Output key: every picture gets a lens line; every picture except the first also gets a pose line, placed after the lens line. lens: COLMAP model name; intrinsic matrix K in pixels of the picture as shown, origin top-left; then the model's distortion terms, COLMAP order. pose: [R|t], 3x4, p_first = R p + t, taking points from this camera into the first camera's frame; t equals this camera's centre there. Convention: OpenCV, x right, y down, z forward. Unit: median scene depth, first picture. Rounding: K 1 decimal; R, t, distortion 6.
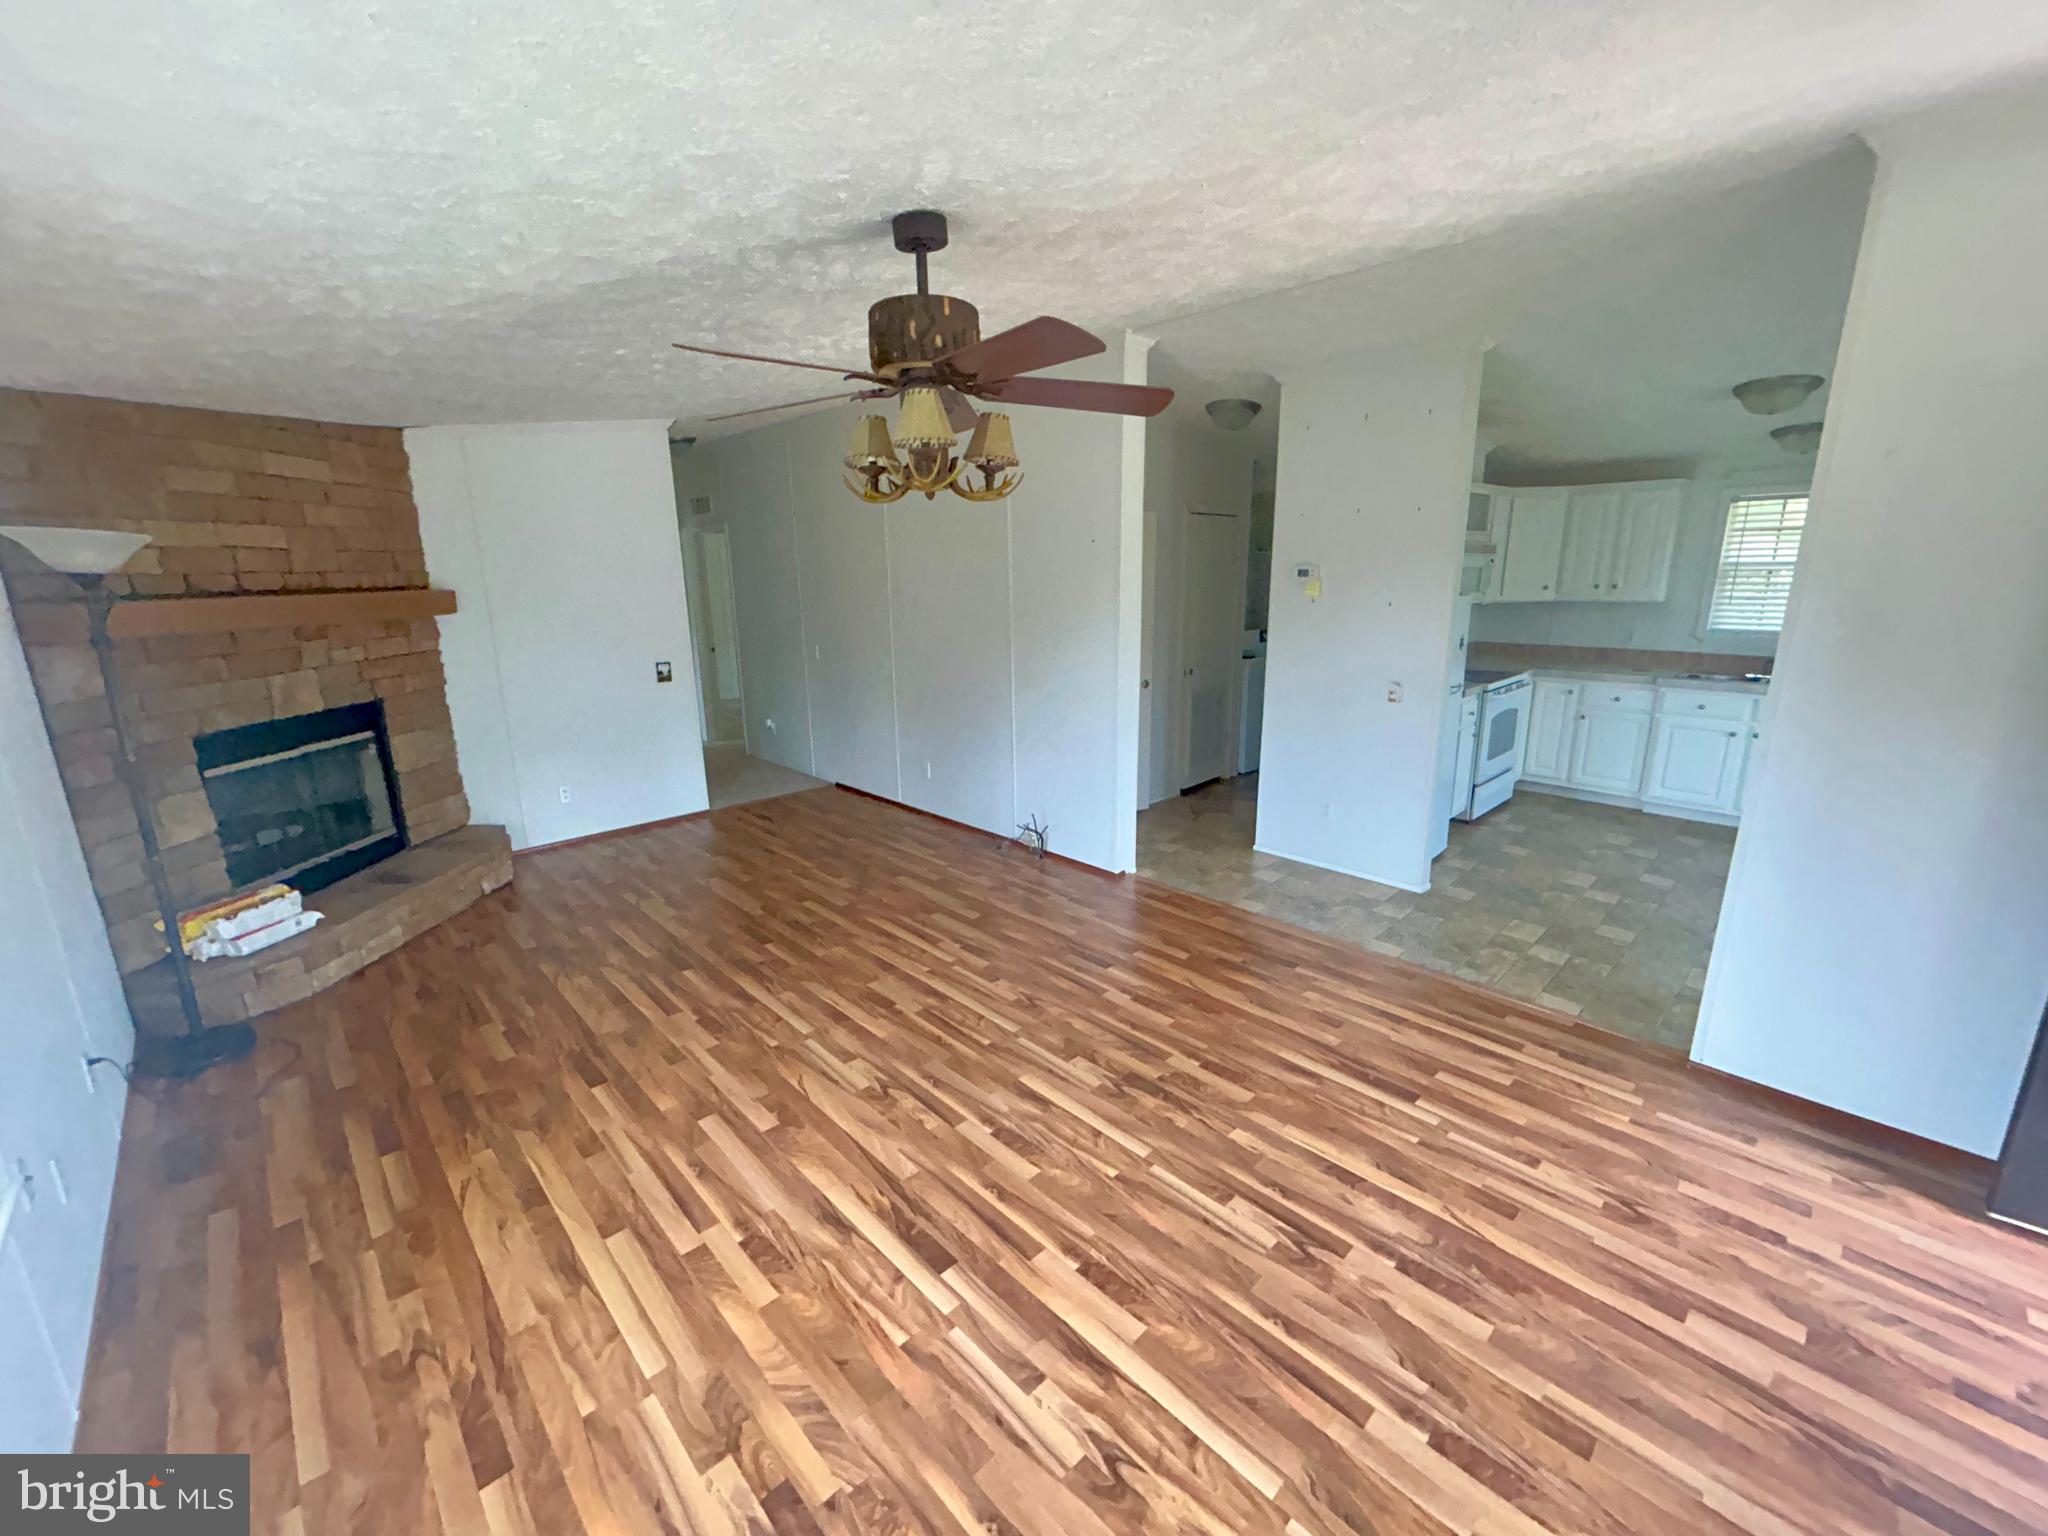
lens RADIAL K [[832.9, 0, 1018.7], [0, 832.9, 766.2], [0, 0, 1]] dist [-0.001953, 0.002076]
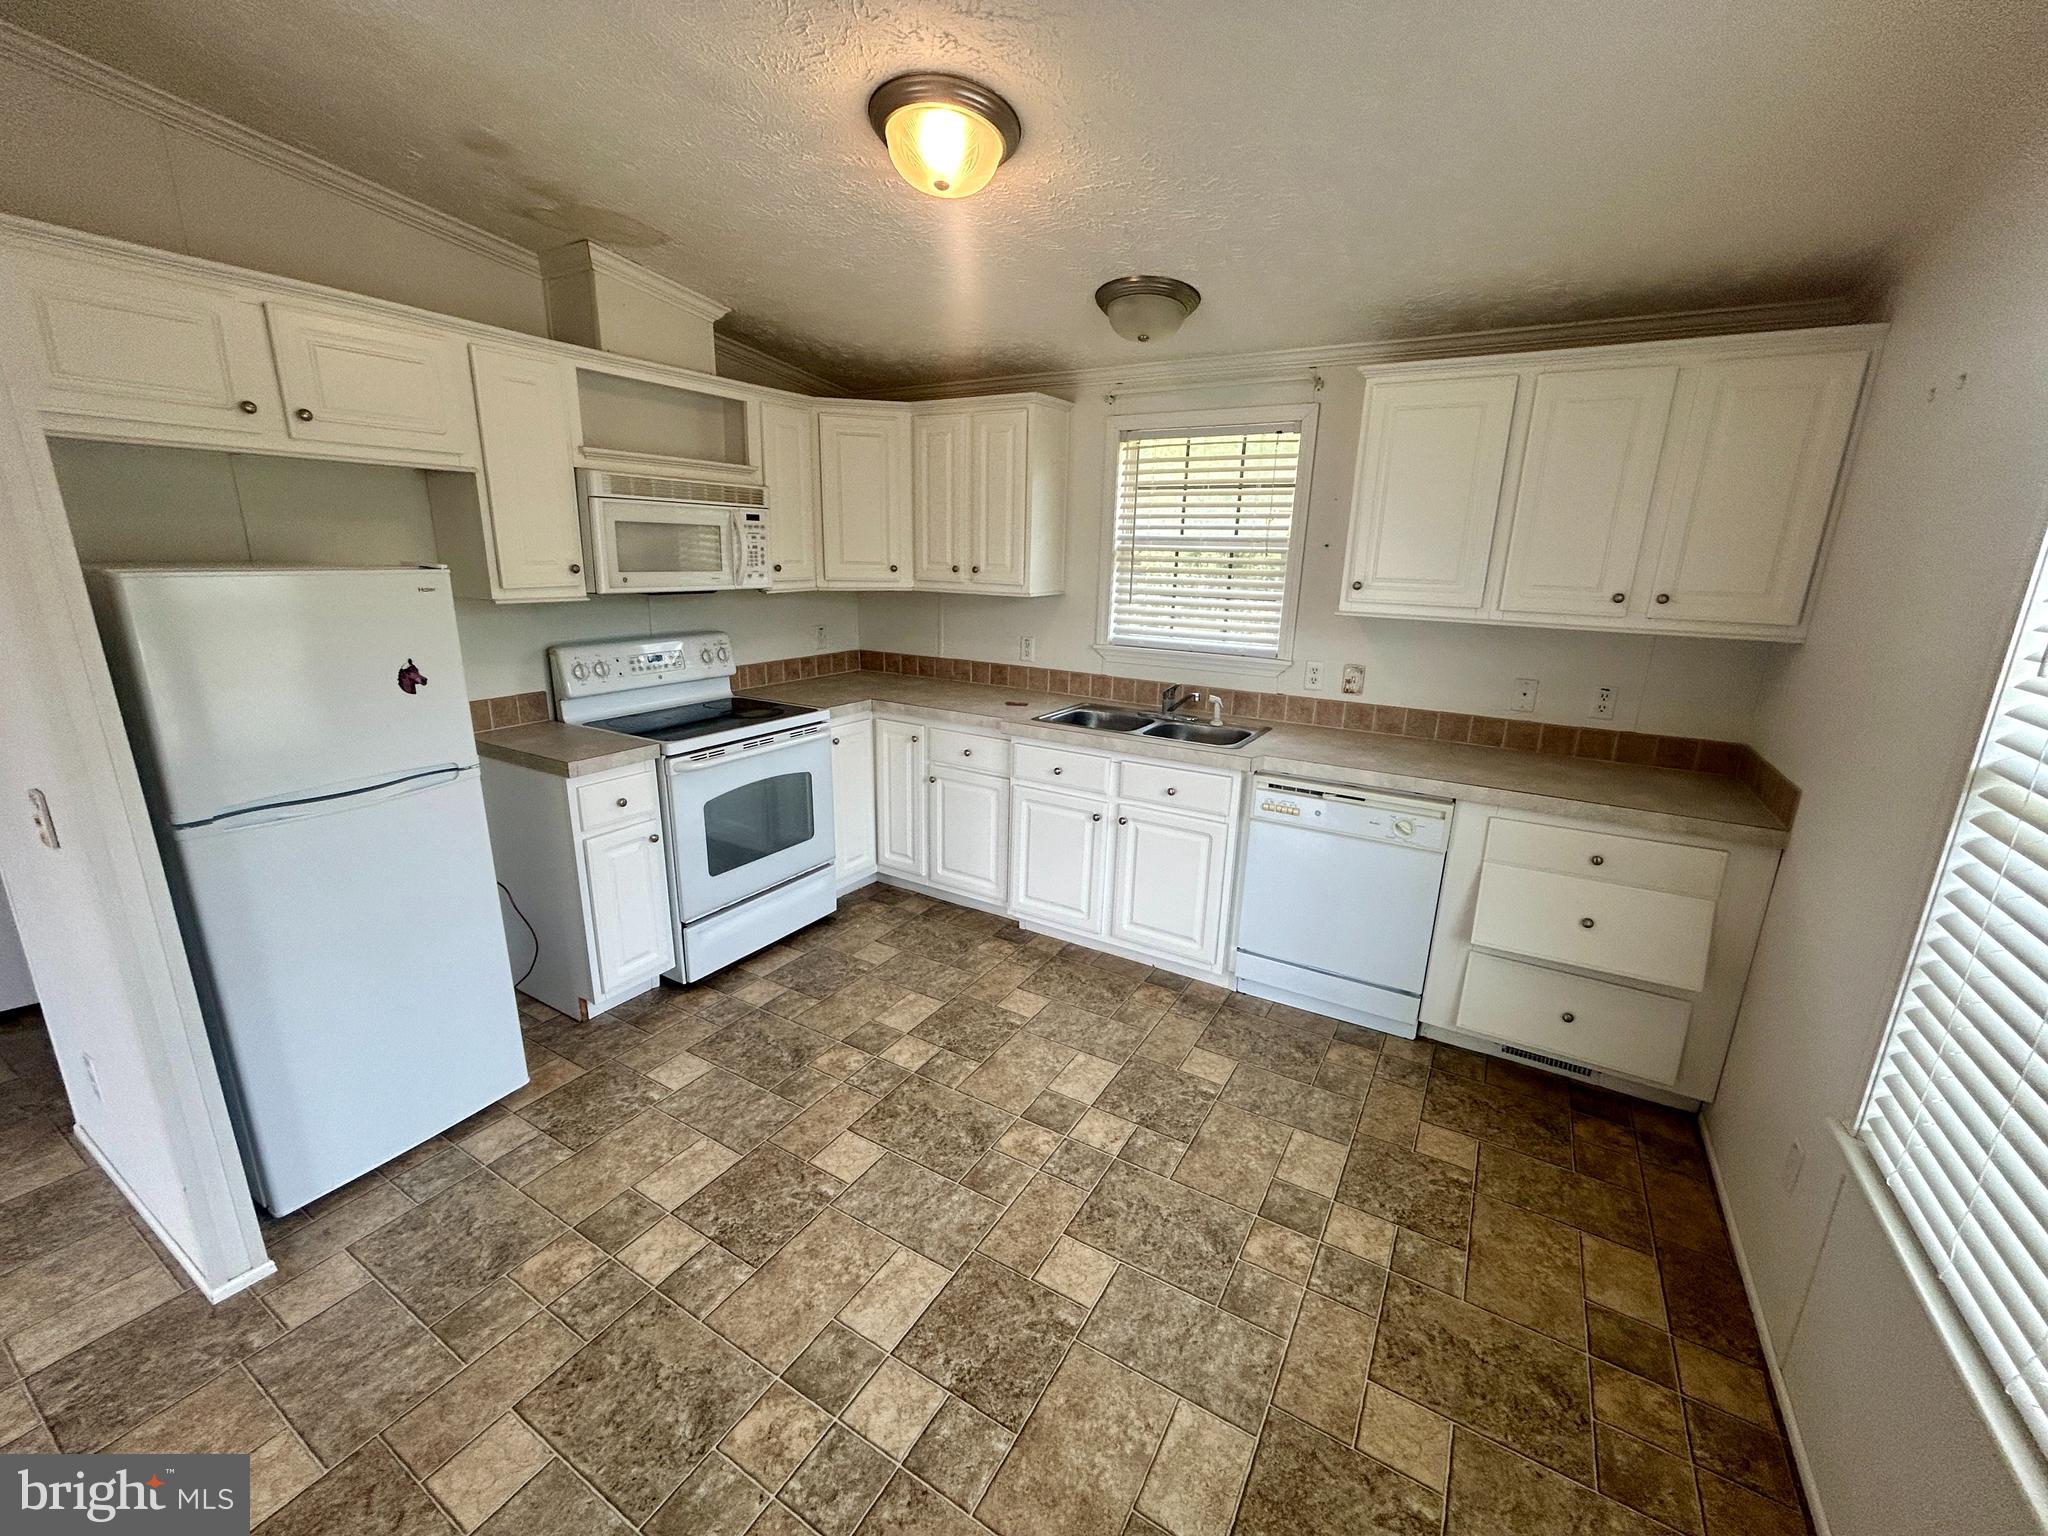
lens RADIAL K [[832.9, 0, 1019.1], [0, 832.9, 768.0], [0, 0, 1]] dist [-0.001953, 0.002076]
pose [[0.963325, -0.031973, 0.266425, 1.038129], [0.026232, 0.999341, 0.025080, -0.146952], [-0.267052, -0.017171, 0.963529, 0.696395]]
